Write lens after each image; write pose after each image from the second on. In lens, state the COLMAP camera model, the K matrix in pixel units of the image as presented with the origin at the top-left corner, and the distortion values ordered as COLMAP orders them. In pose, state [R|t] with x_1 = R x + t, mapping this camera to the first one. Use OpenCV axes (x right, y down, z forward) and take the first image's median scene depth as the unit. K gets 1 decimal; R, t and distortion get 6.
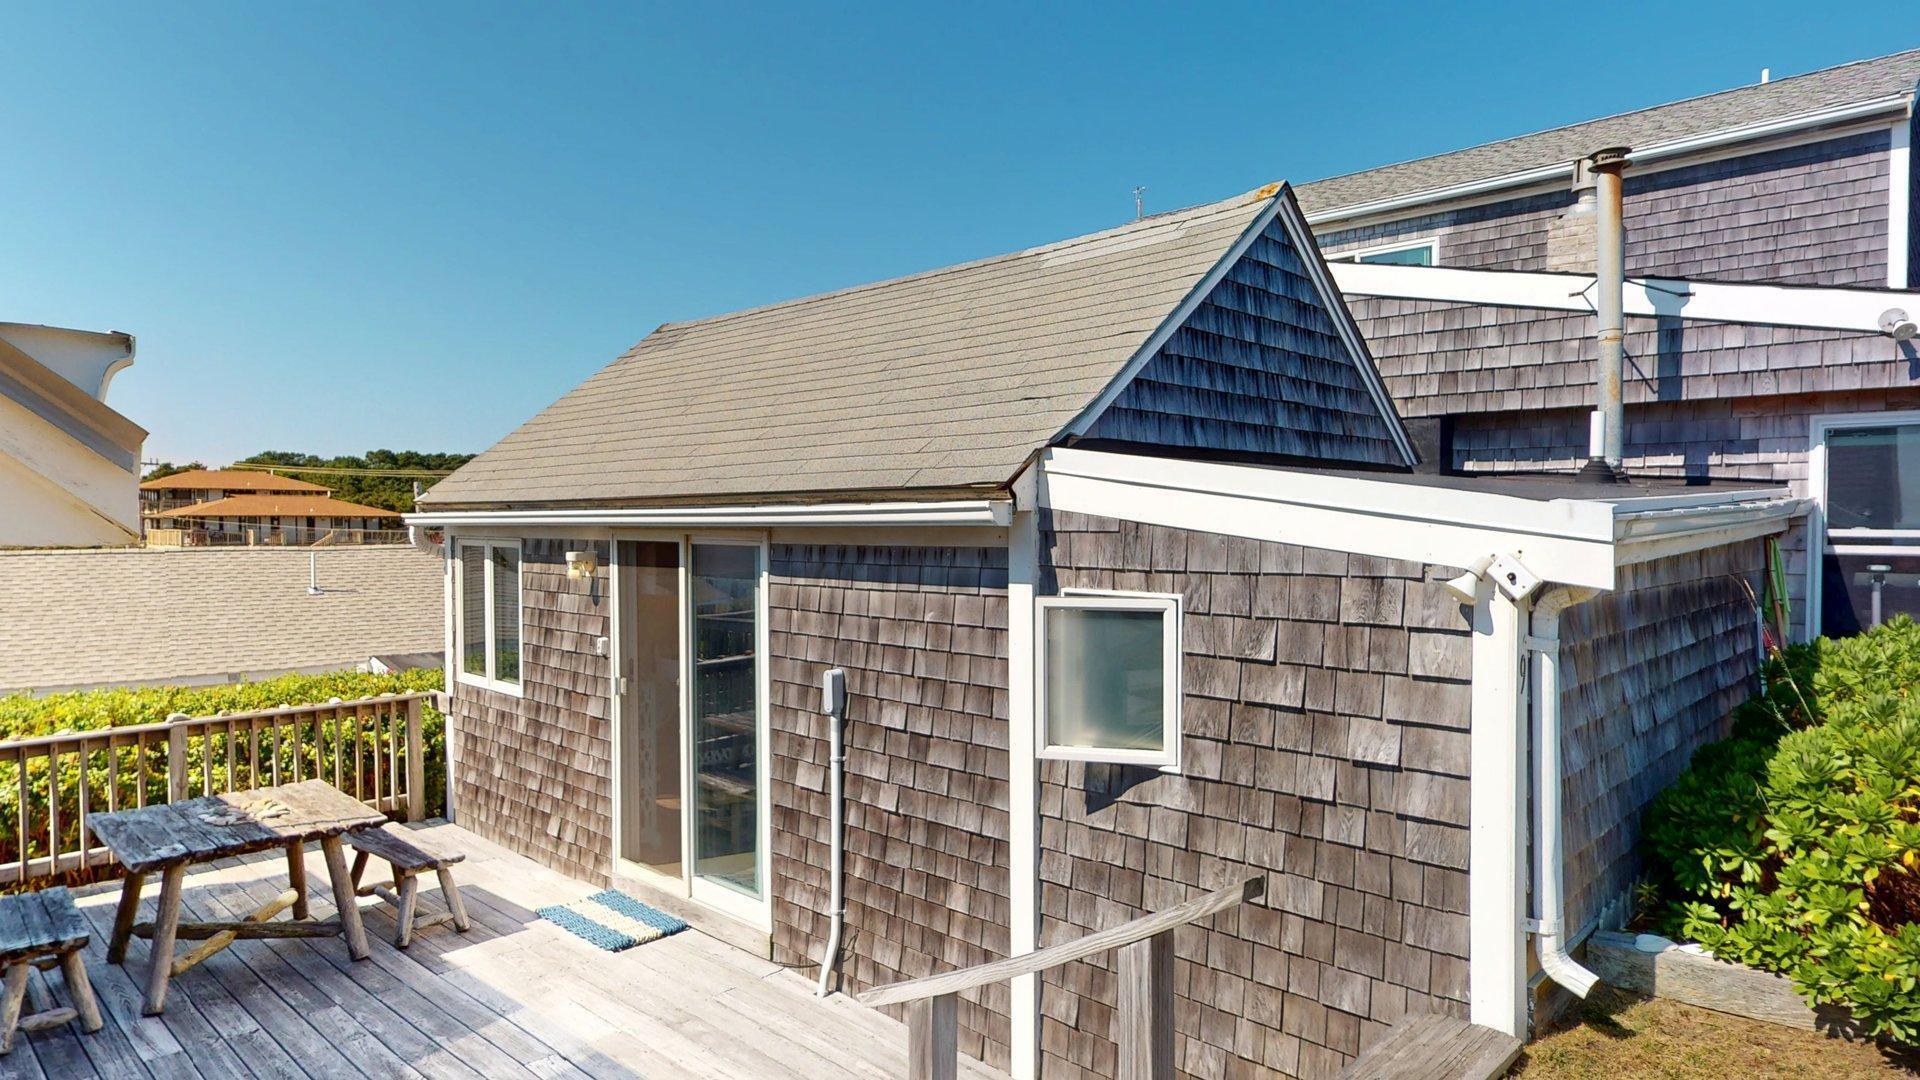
lens RADIAL K [[1087.3, 0, 960.0], [0, 1087.3, 540.0], [0, 0, 1]] dist [-0.019877, 0.001290]
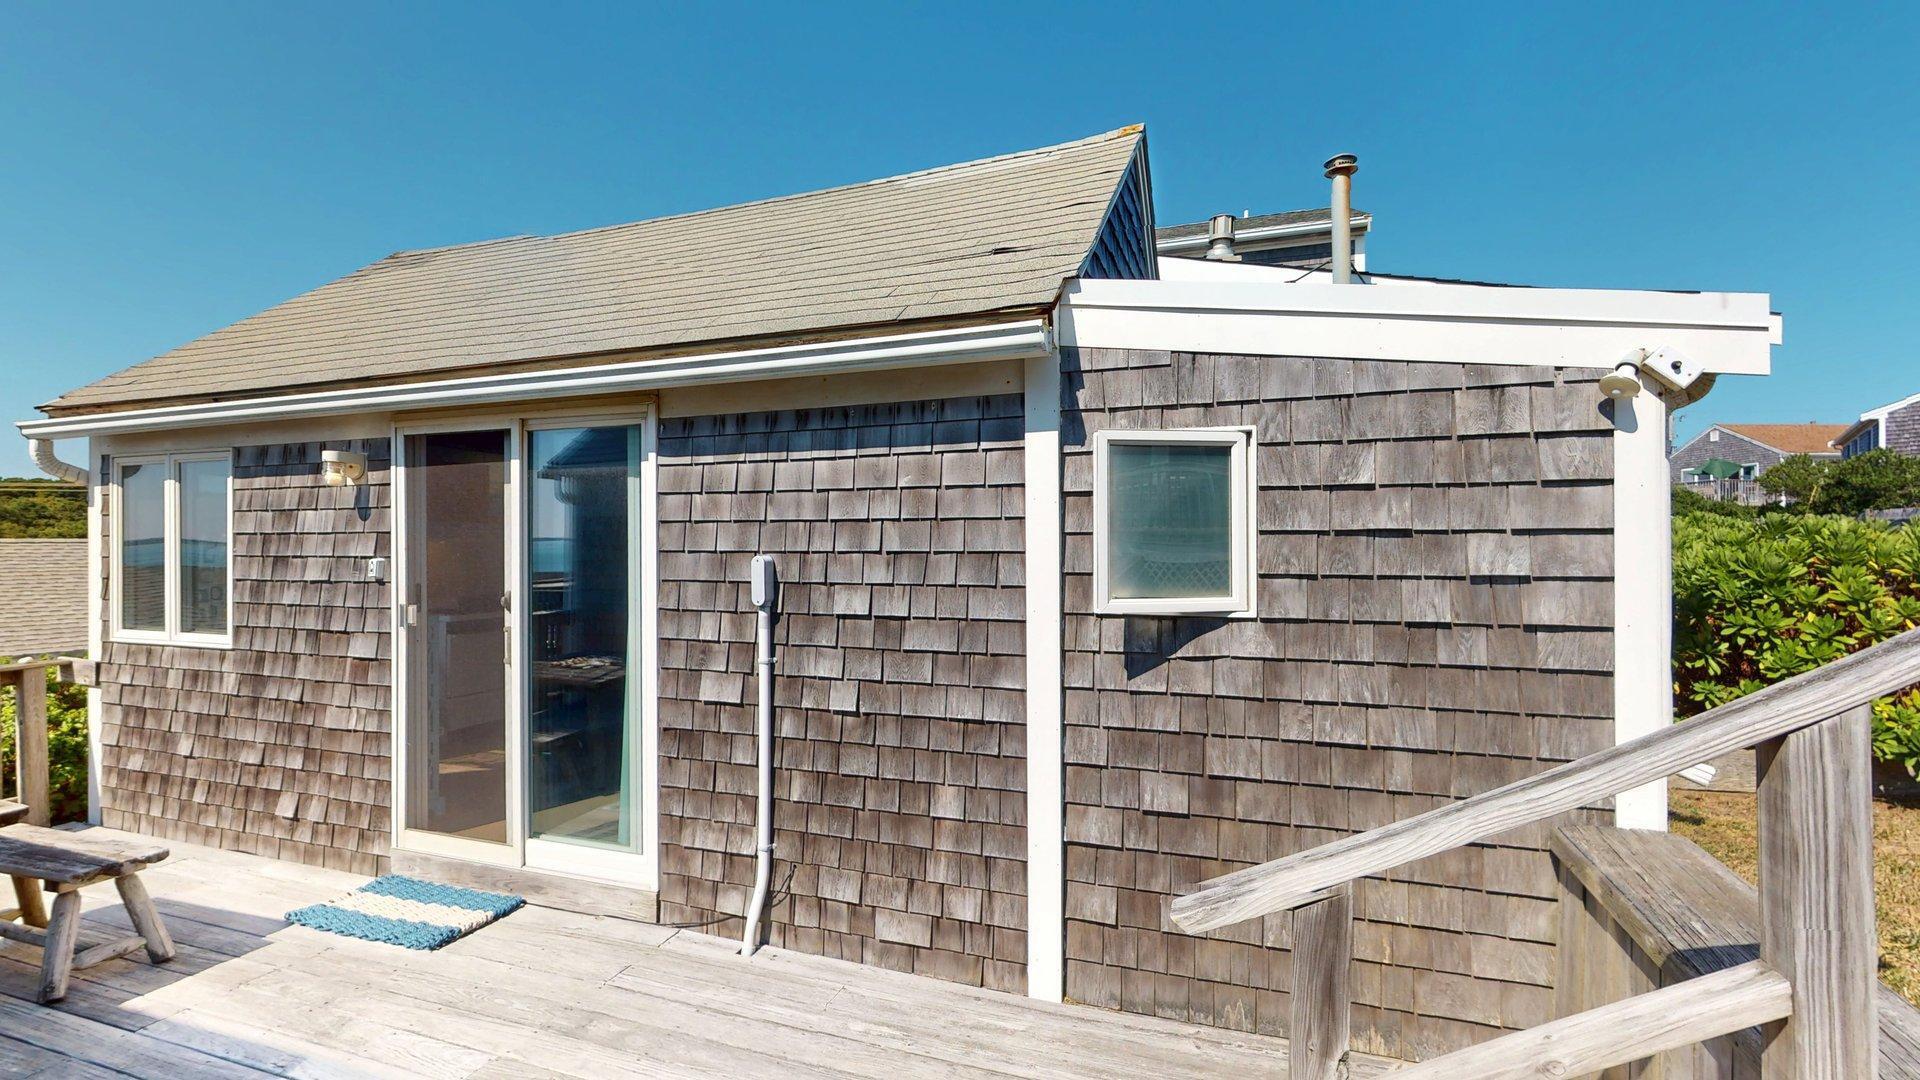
lens RADIAL K [[819.5, 0, 949.4], [0, 819.5, 541.1], [0, 0, 1]] dist [-0.001854, -0.000878]
pose [[0.914110, 0.001755, 0.405463, -0.242796], [0.008212, 0.999705, -0.022842, 0.123564], [-0.405383, 0.024210, 0.913826, 0.349376]]
